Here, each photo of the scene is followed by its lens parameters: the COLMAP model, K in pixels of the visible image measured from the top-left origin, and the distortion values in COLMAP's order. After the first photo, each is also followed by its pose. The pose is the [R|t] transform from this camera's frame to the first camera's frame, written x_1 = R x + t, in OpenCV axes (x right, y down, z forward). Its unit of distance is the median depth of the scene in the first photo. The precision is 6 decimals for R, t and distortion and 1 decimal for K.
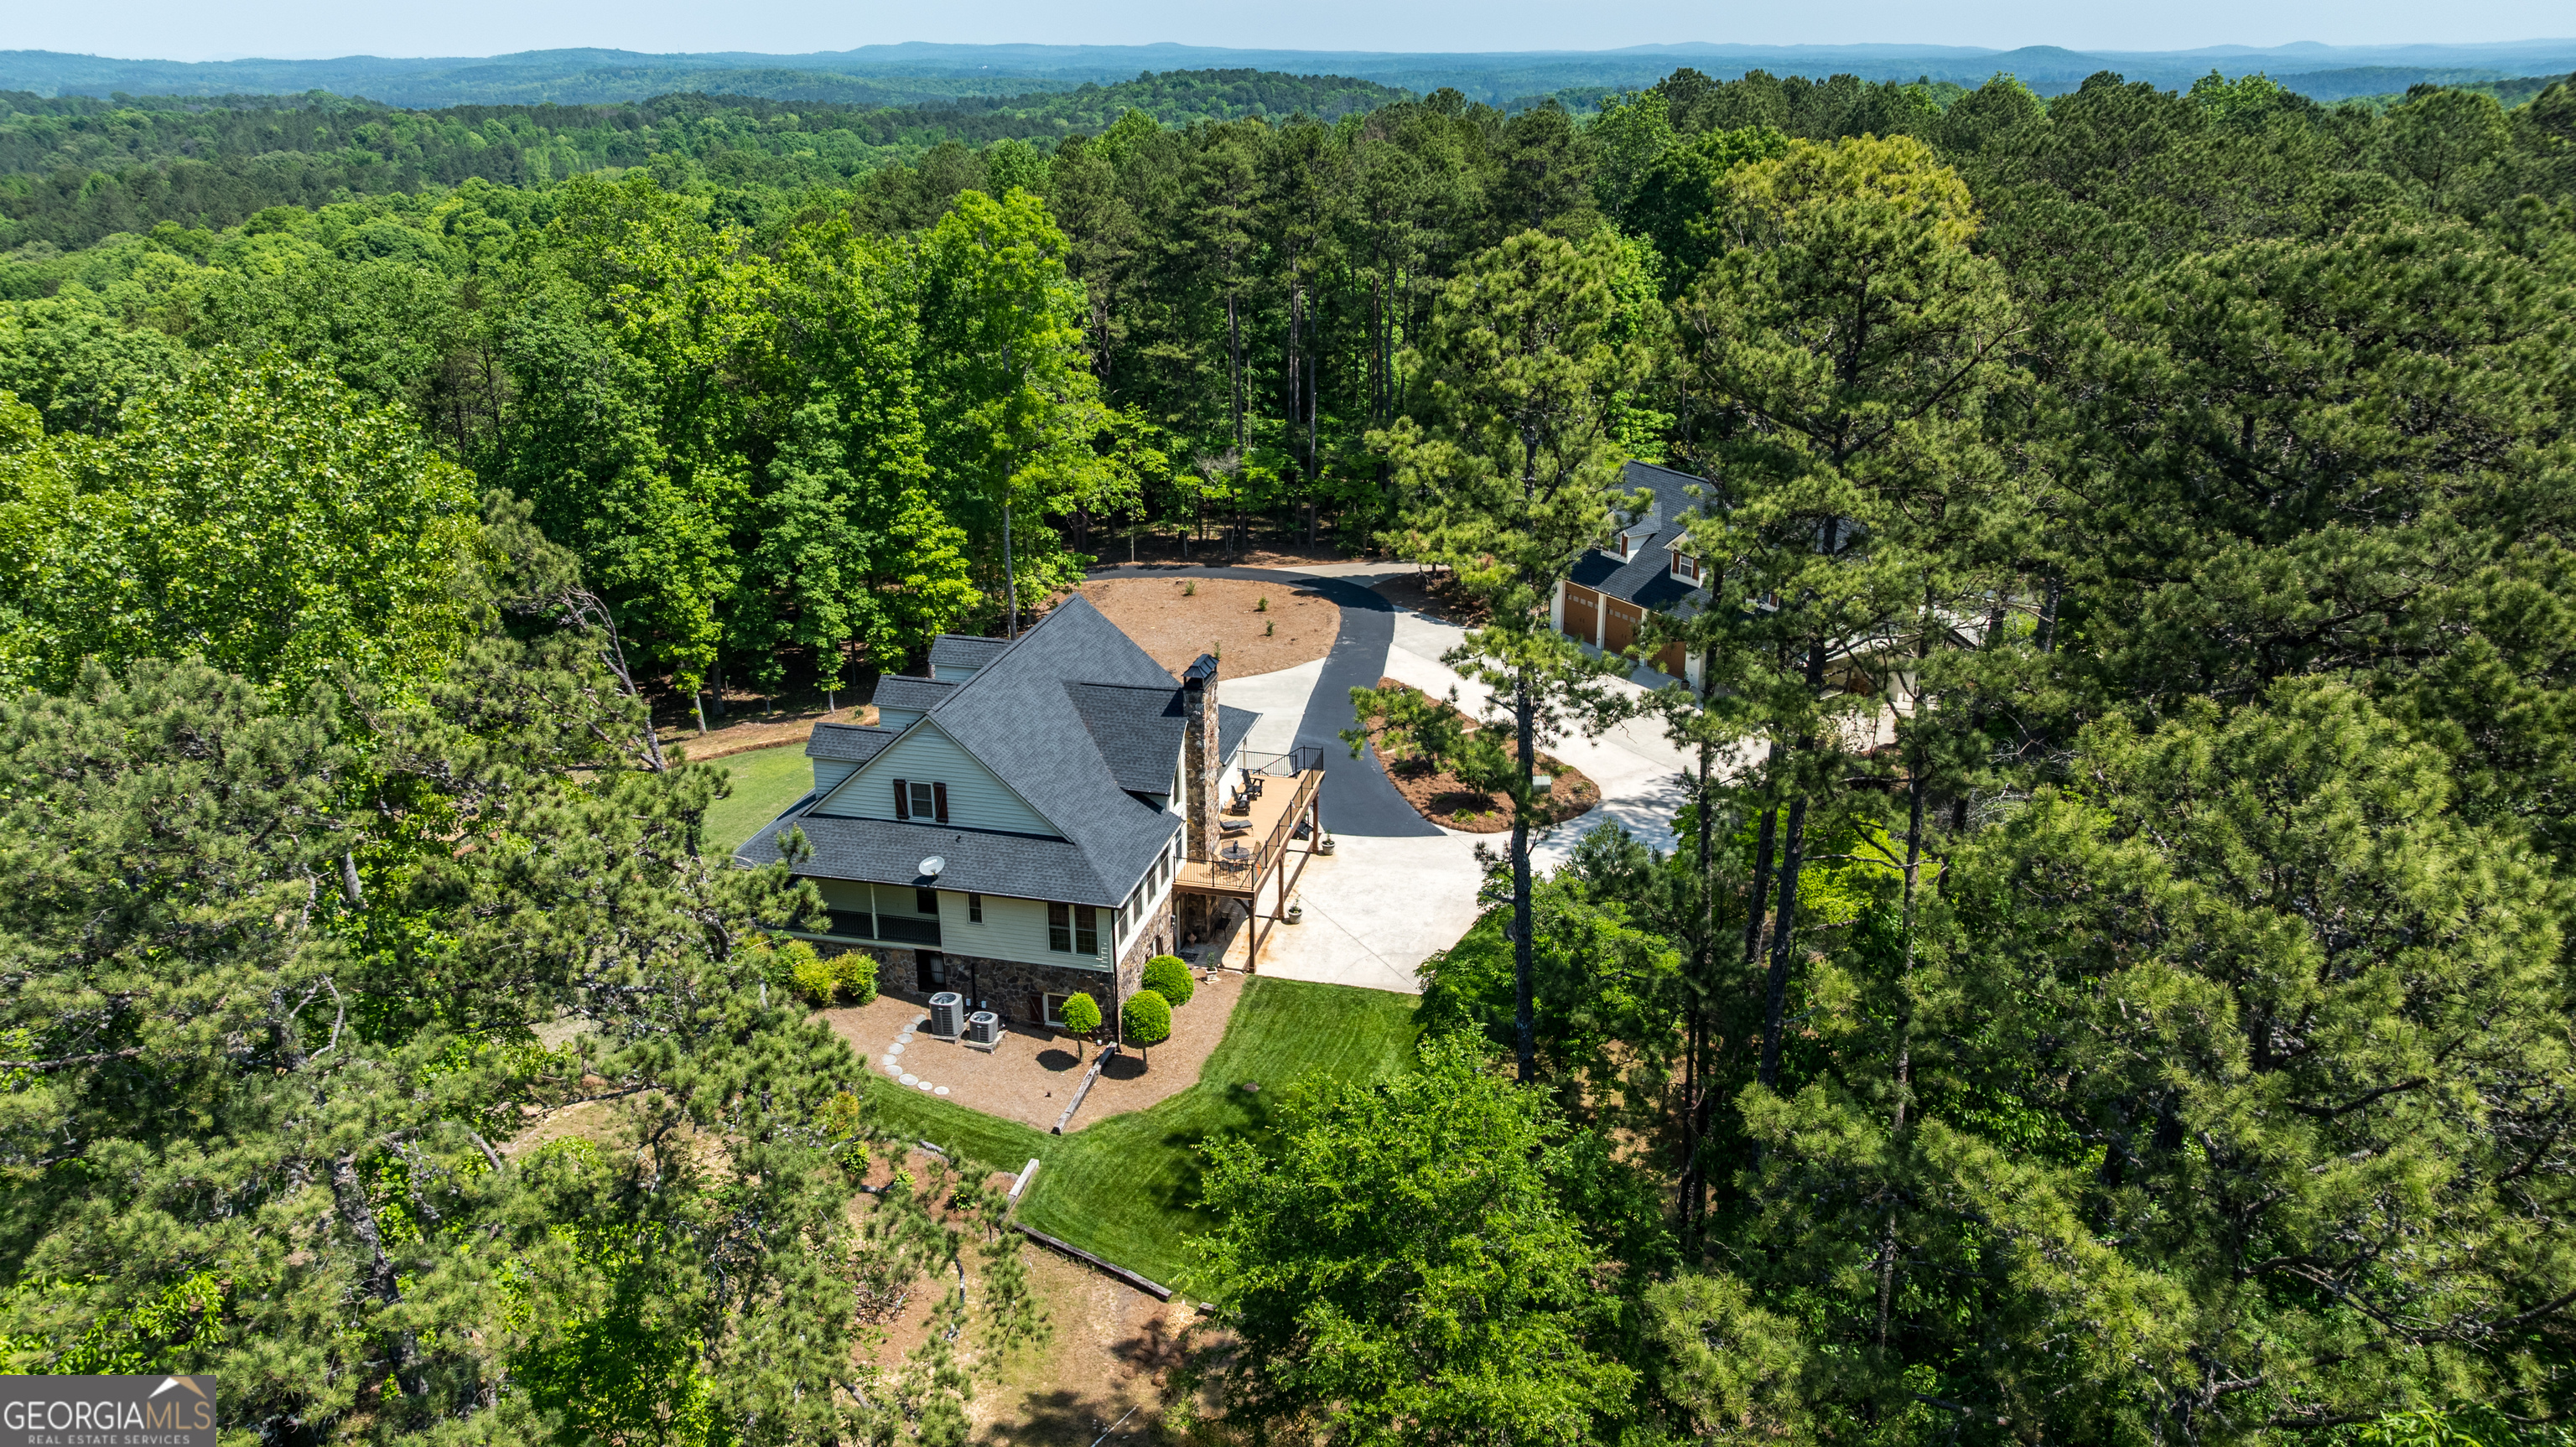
lens RADIAL K [[1811.3, 0, 1285.4], [0, 1811.3, 728.8], [0, 0, 1]] dist [0.004996, -0.003753]
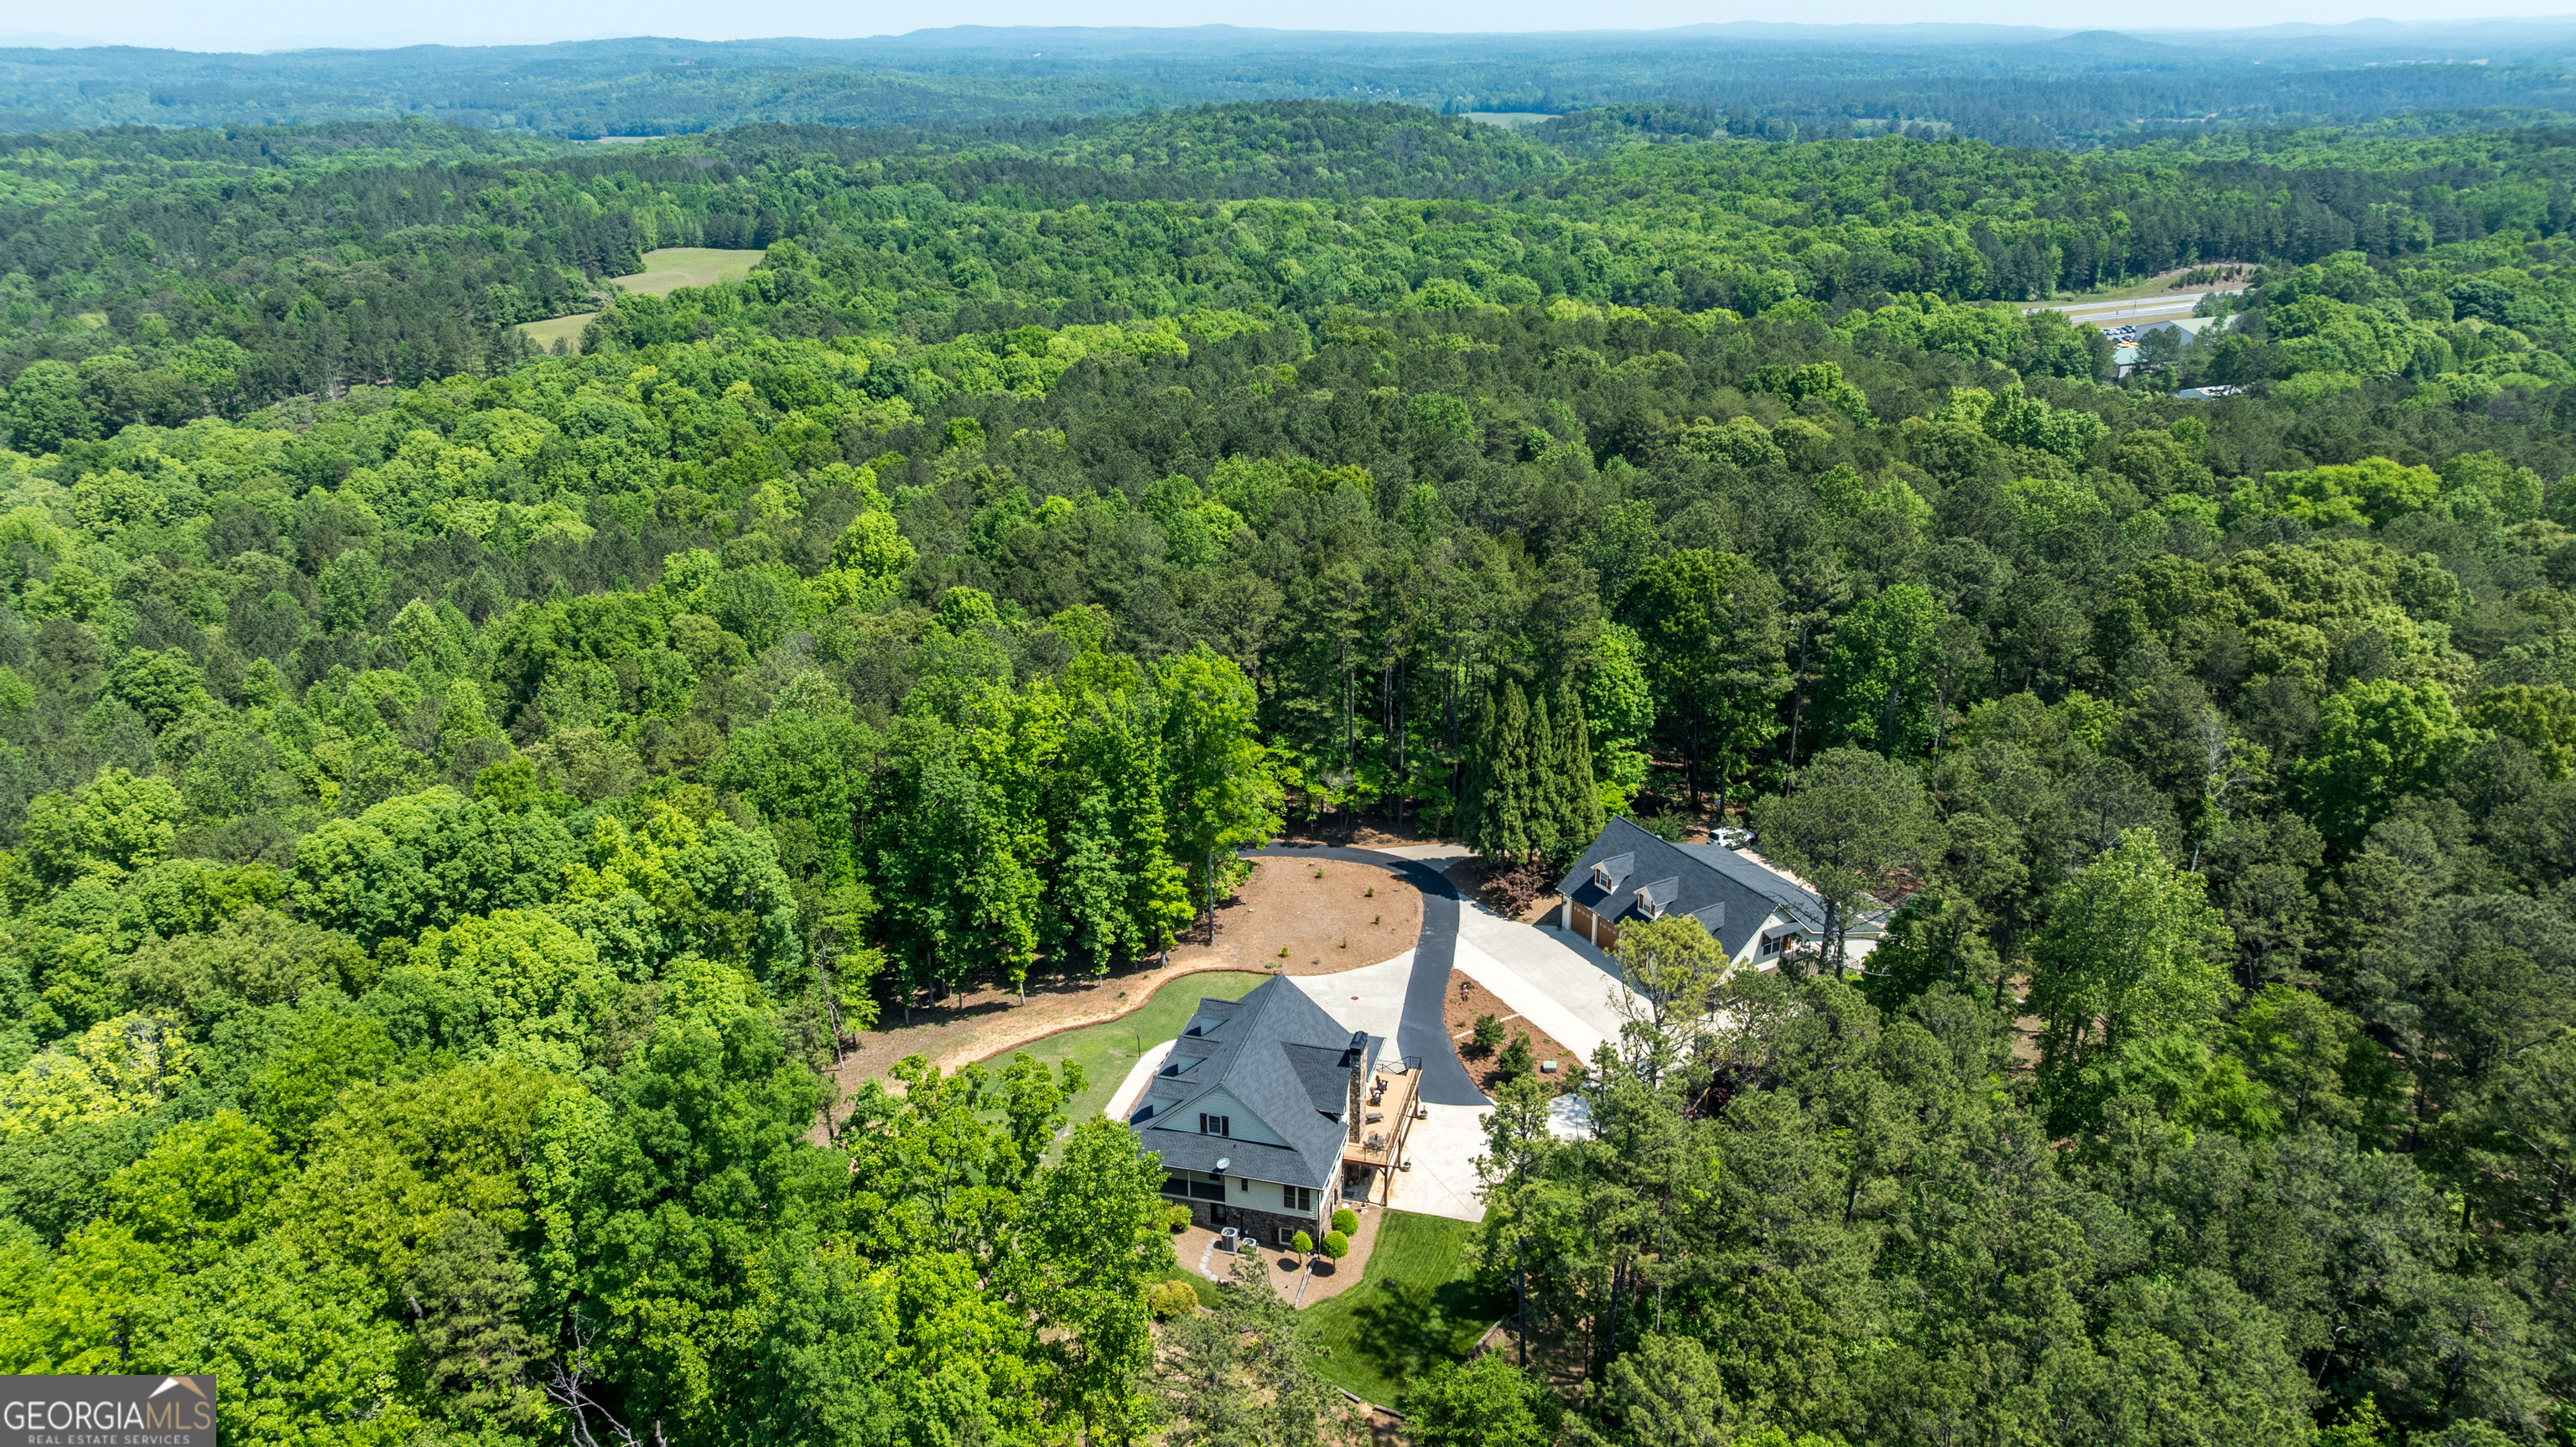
lens RADIAL K [[1811.3, 0, 1291.8], [0, 1811.3, 719.3], [0, 0, 1]] dist [0.004996, -0.003753]
pose [[0.999712, 0.005424, -0.023389, -0.052112], [-0.005345, 0.999980, 0.003447, -0.258525], [0.023407, -0.003321, 0.999720, -0.587615]]
